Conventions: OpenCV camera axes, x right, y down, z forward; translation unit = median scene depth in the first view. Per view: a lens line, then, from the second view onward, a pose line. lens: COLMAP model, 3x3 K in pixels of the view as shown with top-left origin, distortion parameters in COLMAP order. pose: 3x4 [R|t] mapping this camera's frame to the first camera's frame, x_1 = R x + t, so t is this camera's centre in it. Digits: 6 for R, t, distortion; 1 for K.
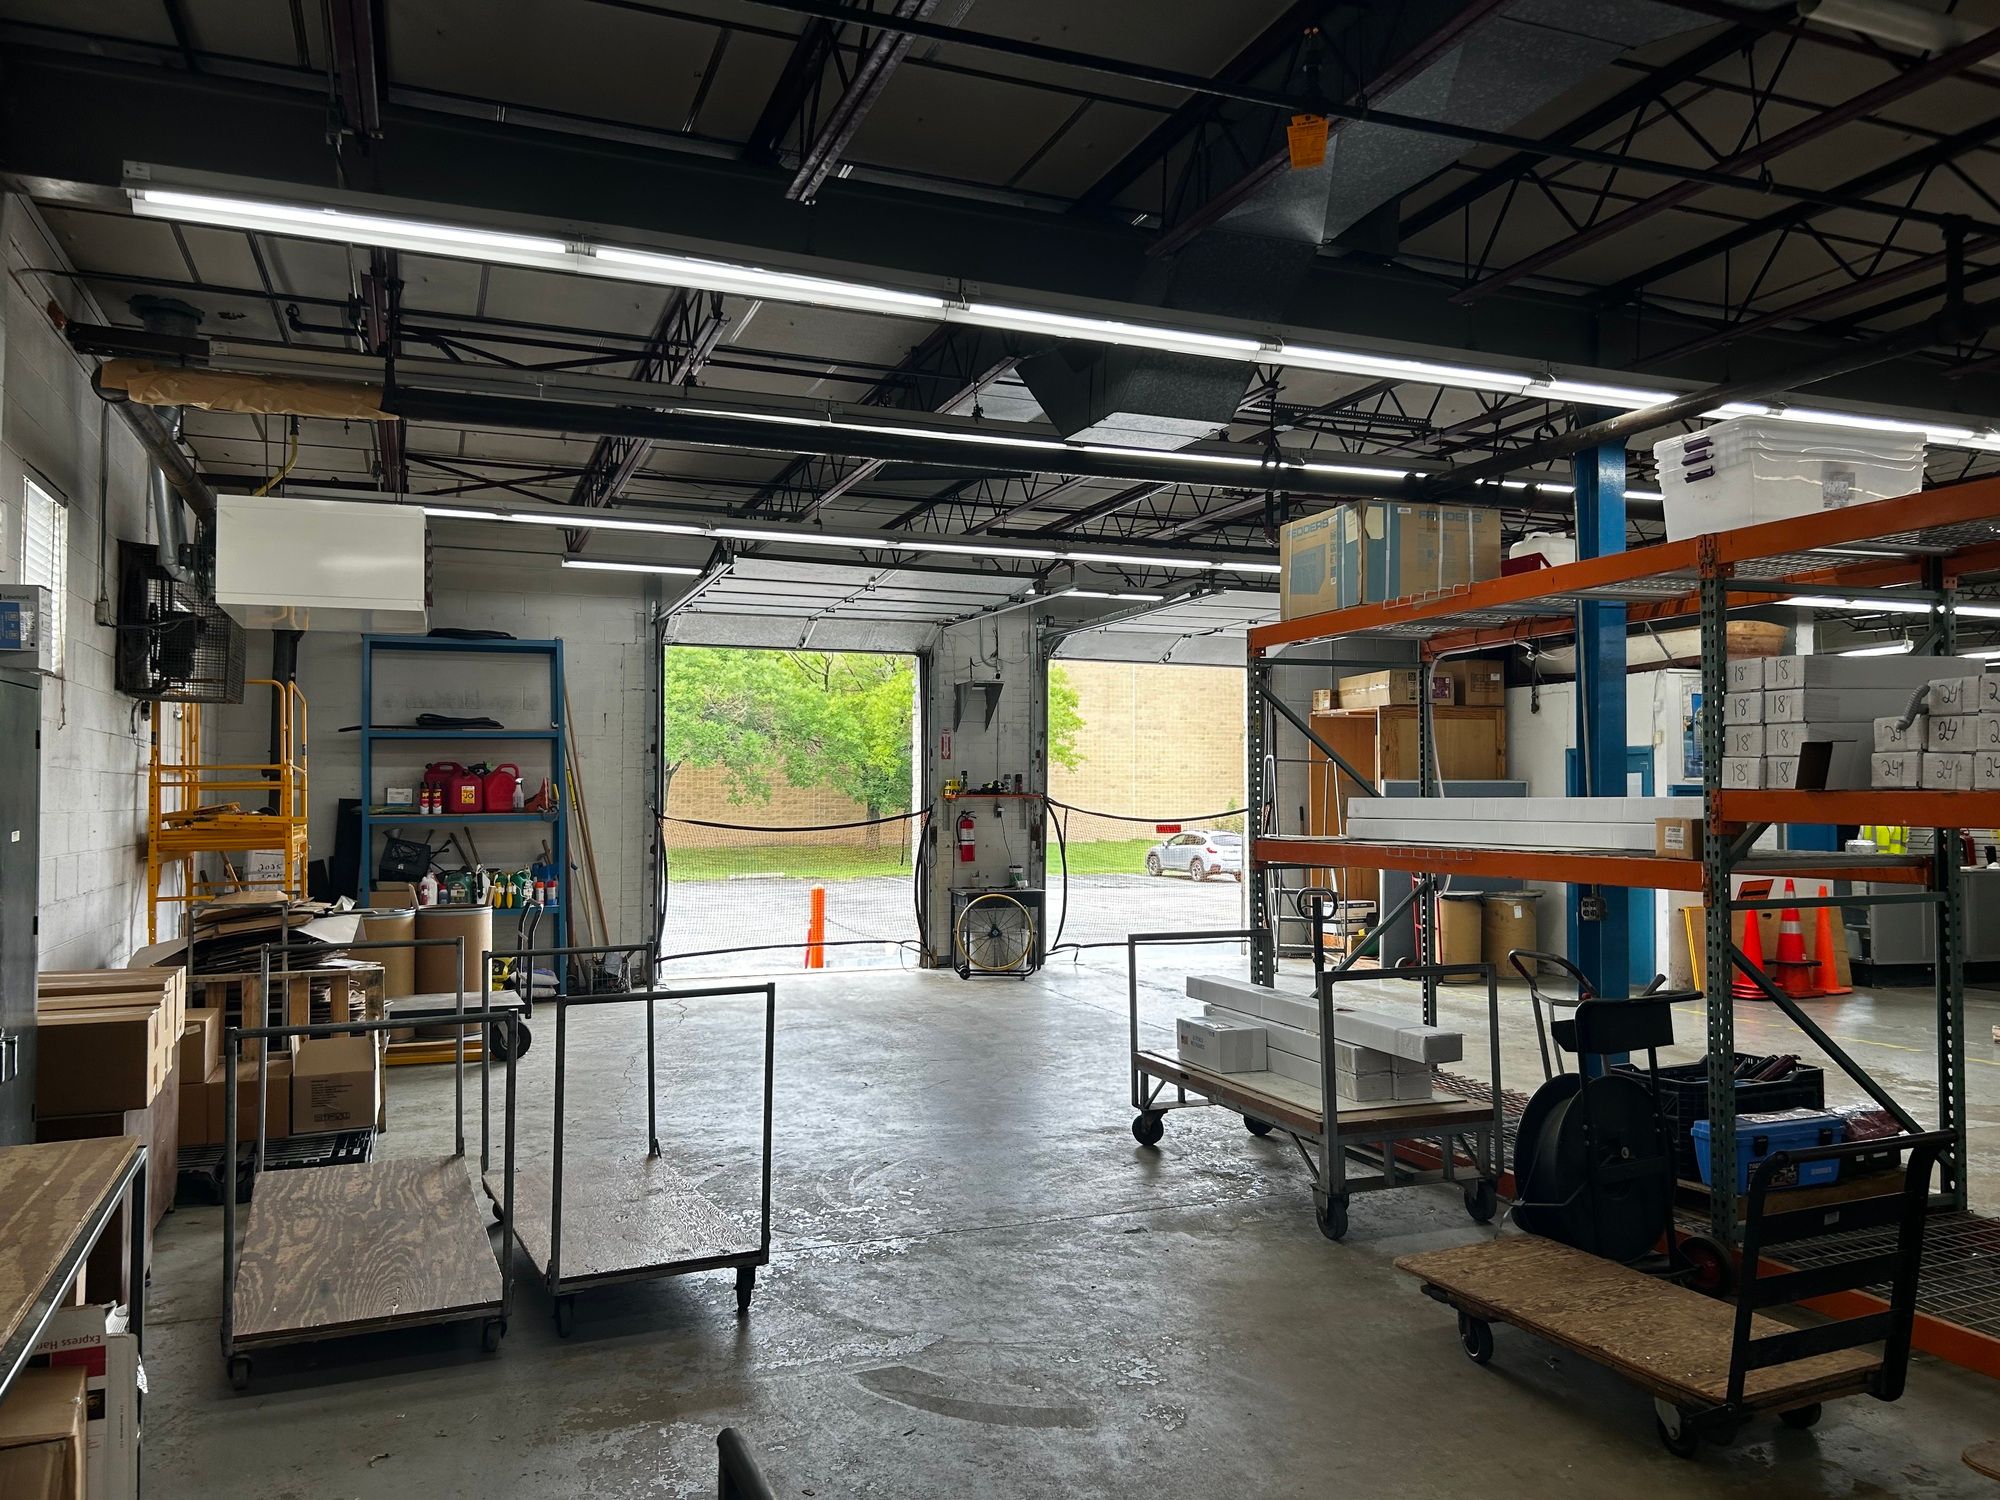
lens RADIAL K [[1503.3, 0, 994.6], [0, 1503.3, 768.7], [0, 0, 1]] dist [0.048952, -0.052922]
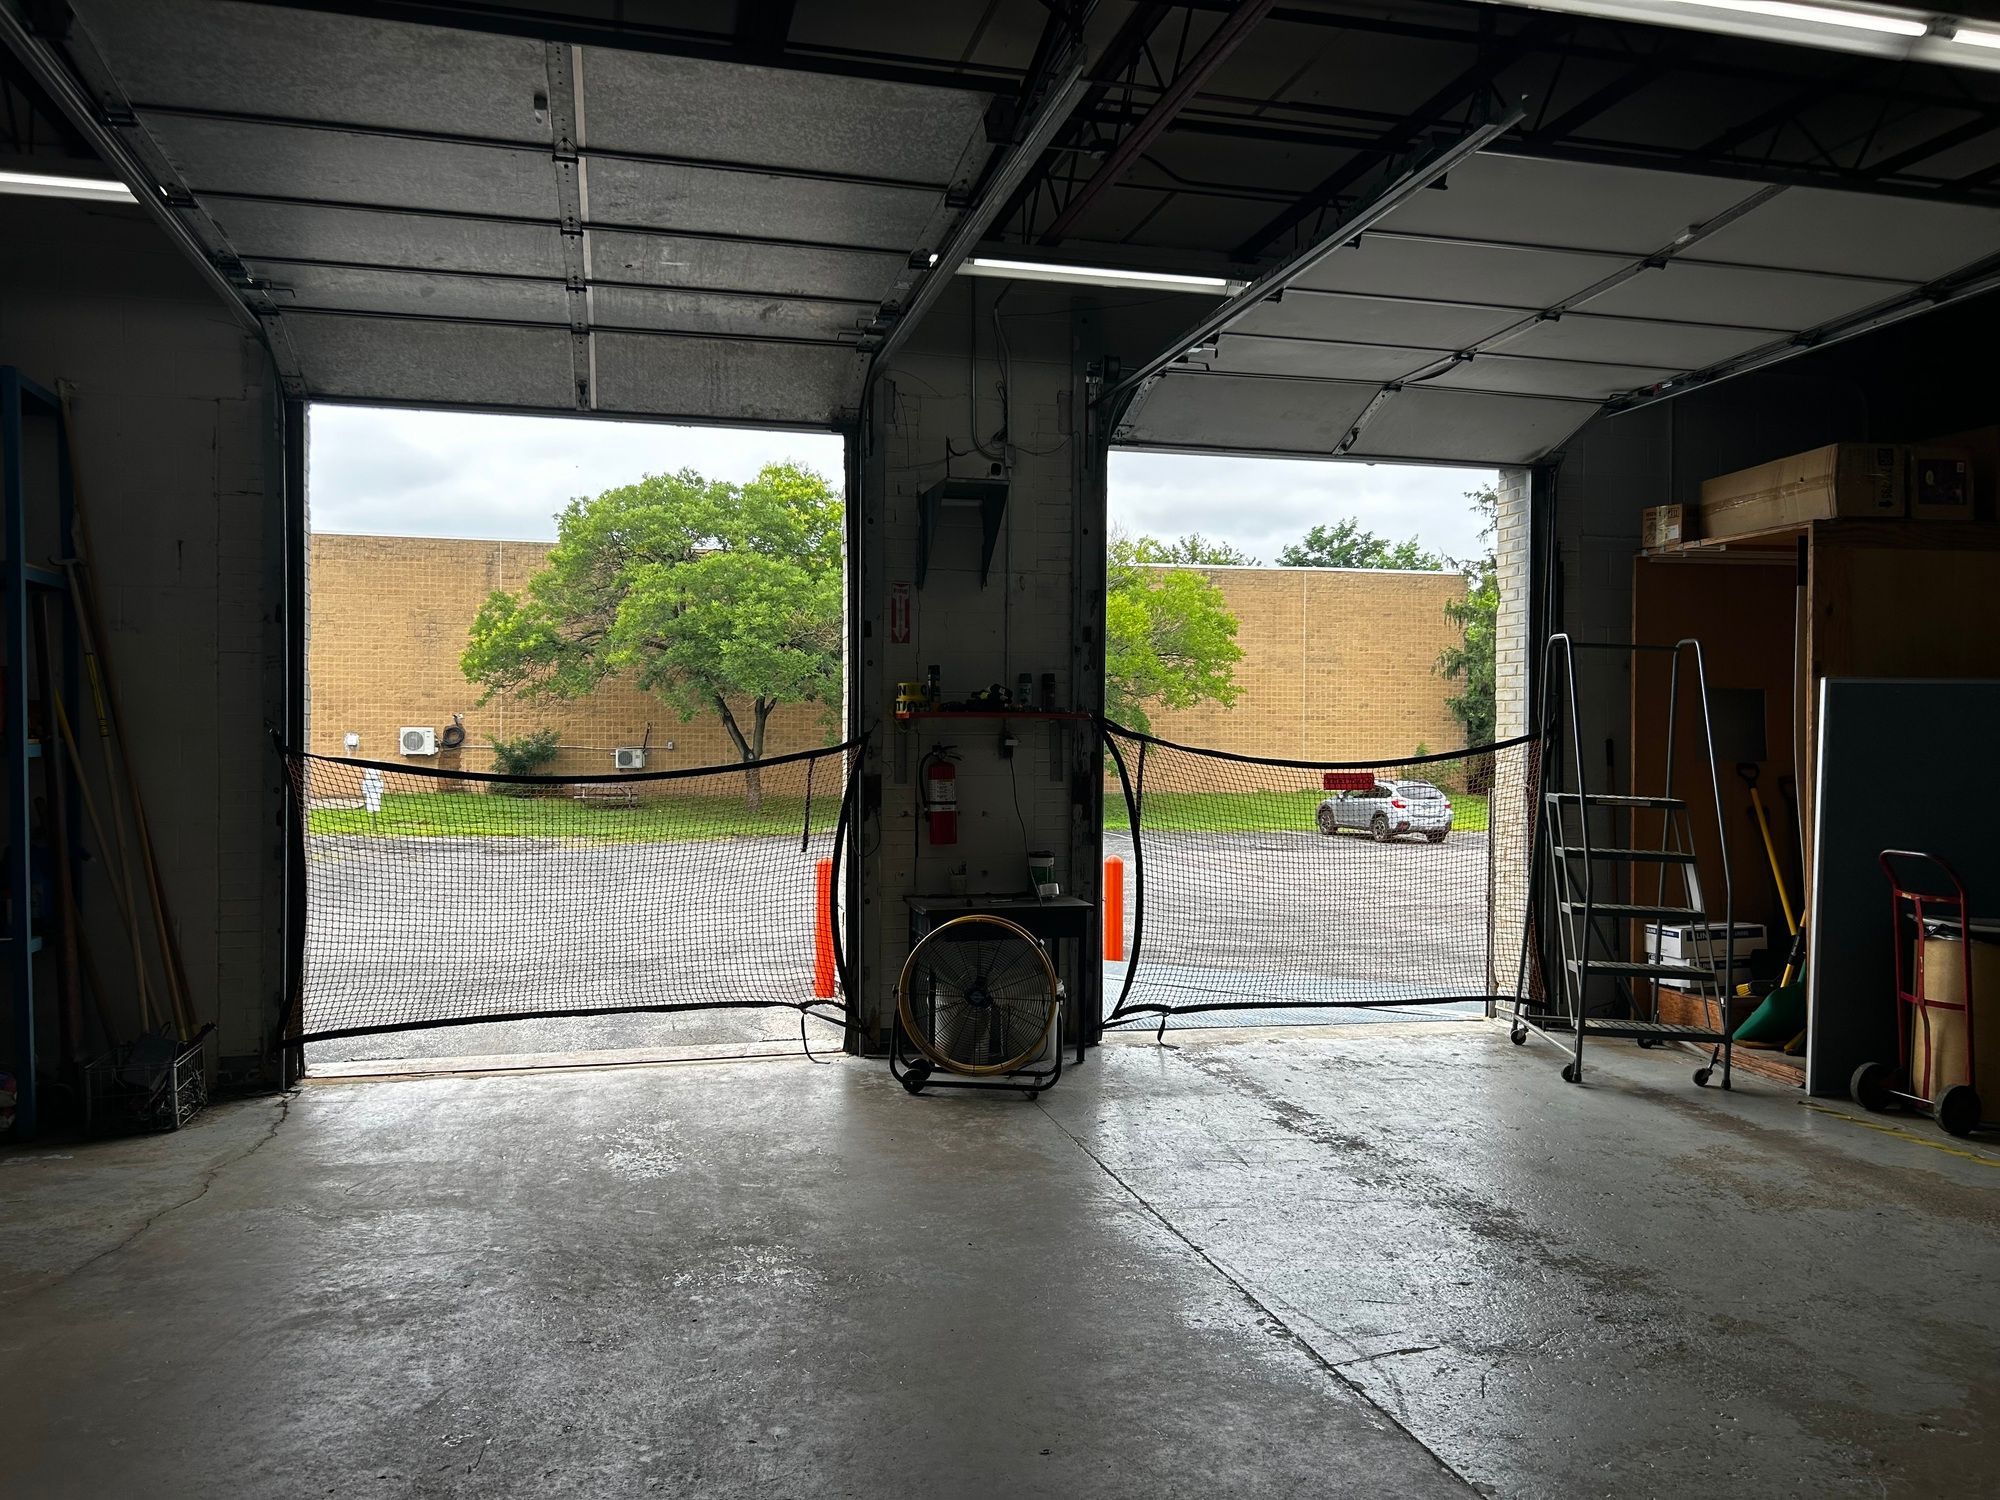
lens RADIAL K [[1503.3, 0, 994.6], [0, 1503.3, 768.7], [0, 0, 1]] dist [0.048952, -0.052922]
pose [[0.993620, 0.002926, -0.112740, 0.122708], [0.001029, 0.999387, 0.035006, 0.039986], [0.112773, -0.034898, 0.993008, 1.080748]]
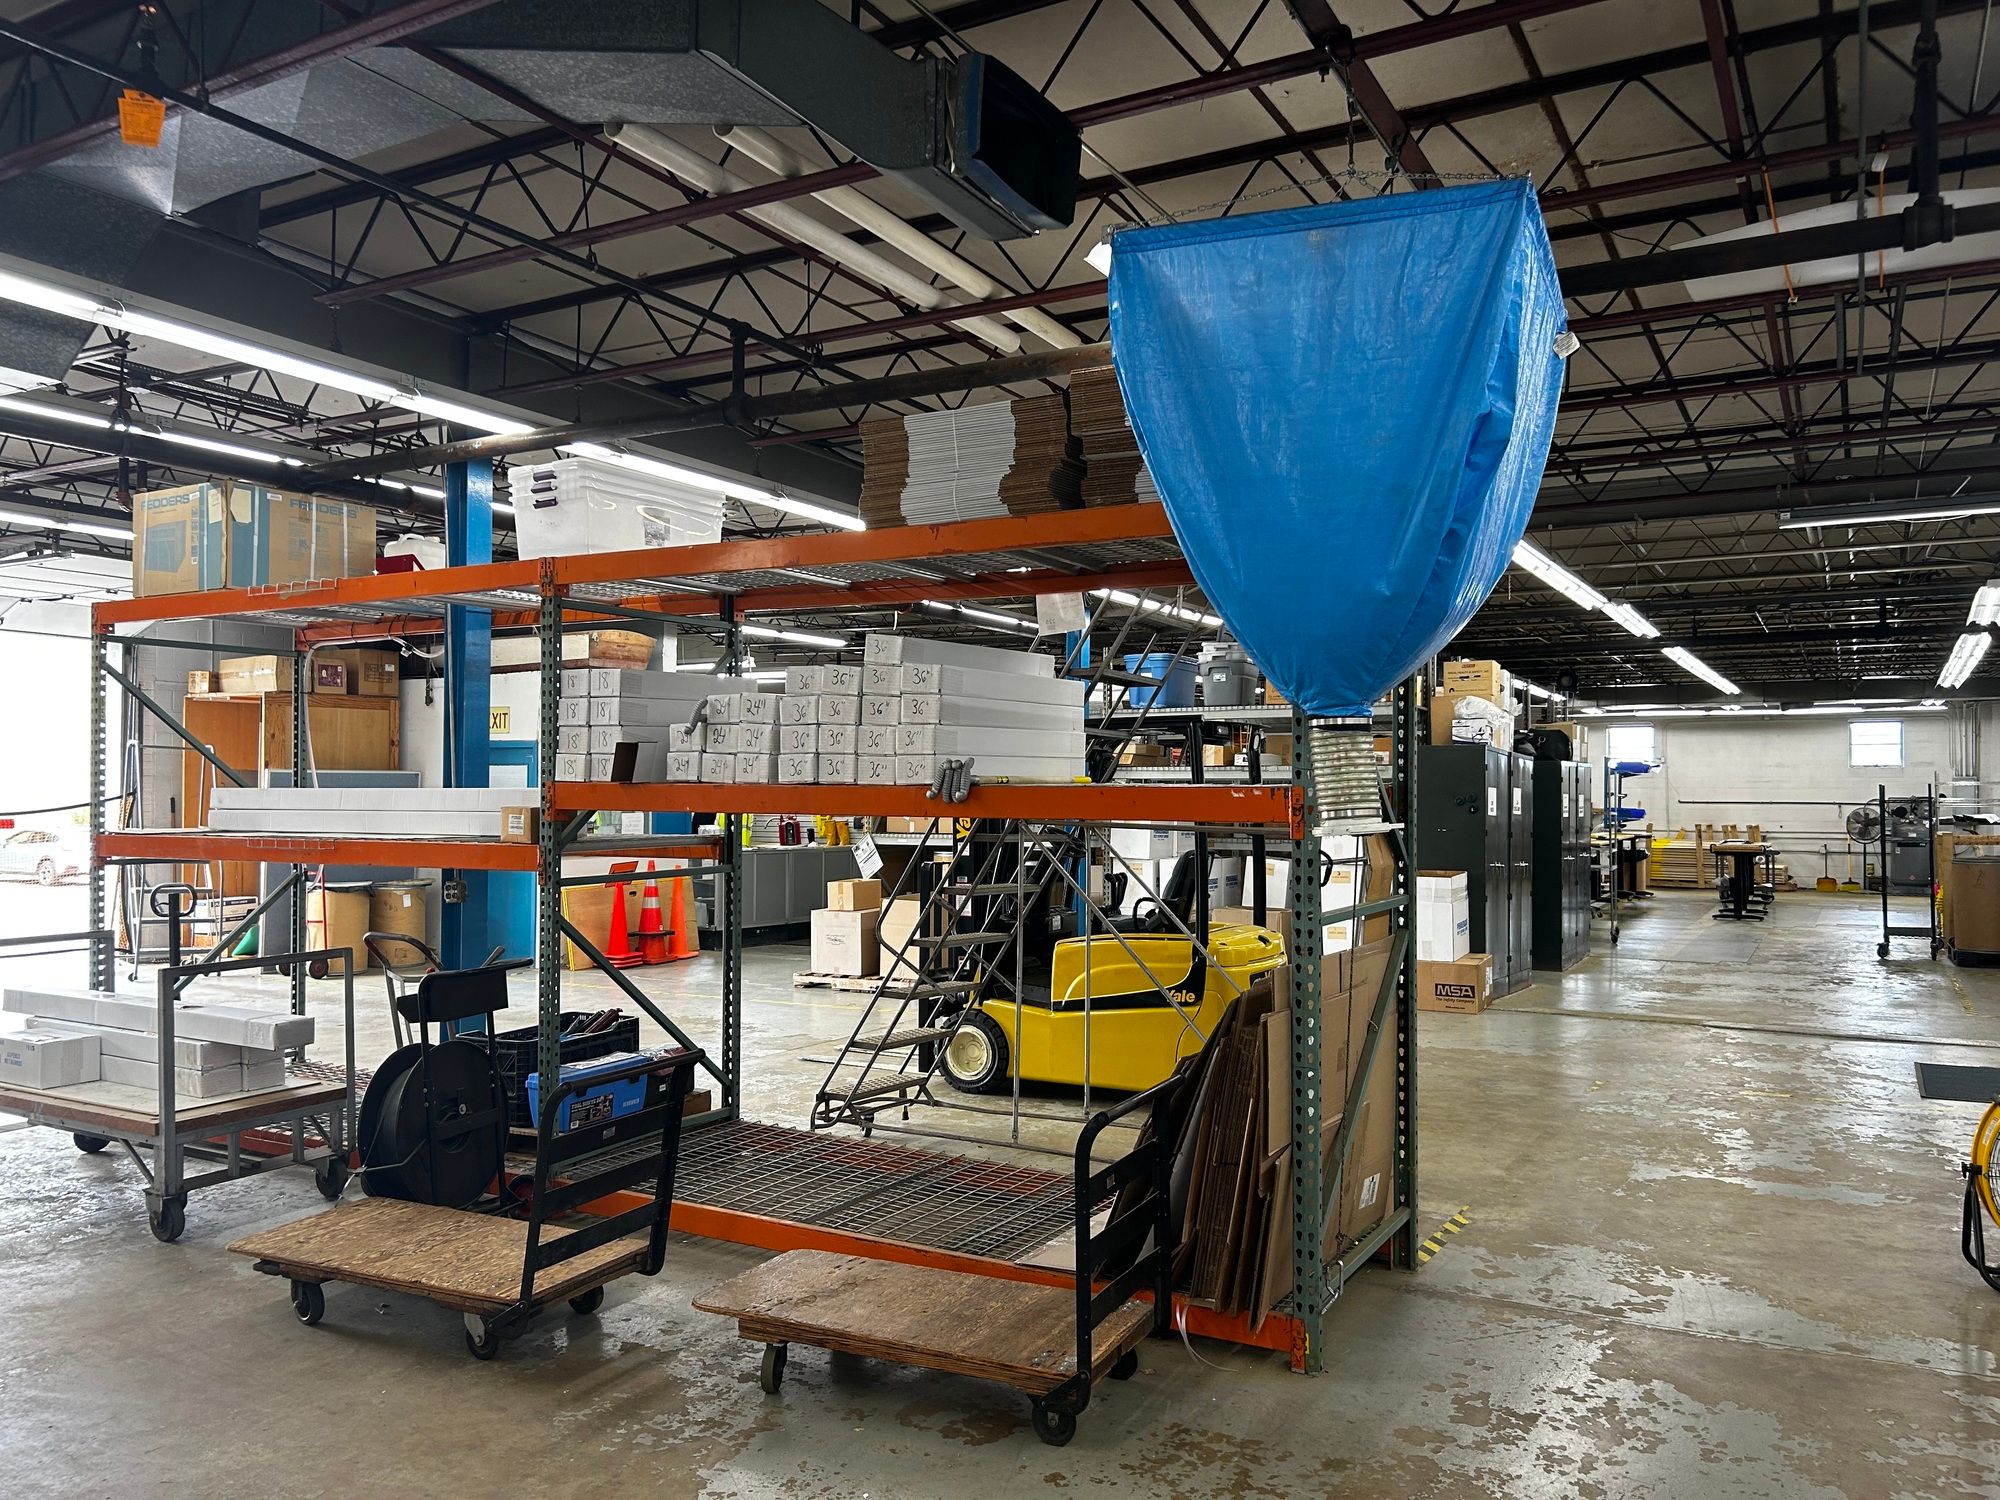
lens RADIAL K [[1503.3, 0, 994.6], [0, 1503.3, 768.7], [0, 0, 1]] dist [0.048952, -0.052922]
pose [[0.771859, 0.010867, 0.635701, 0.007241], [-0.014888, 0.999889, 0.000983, -0.001570], [-0.635620, -0.010223, 0.771935, -0.069998]]
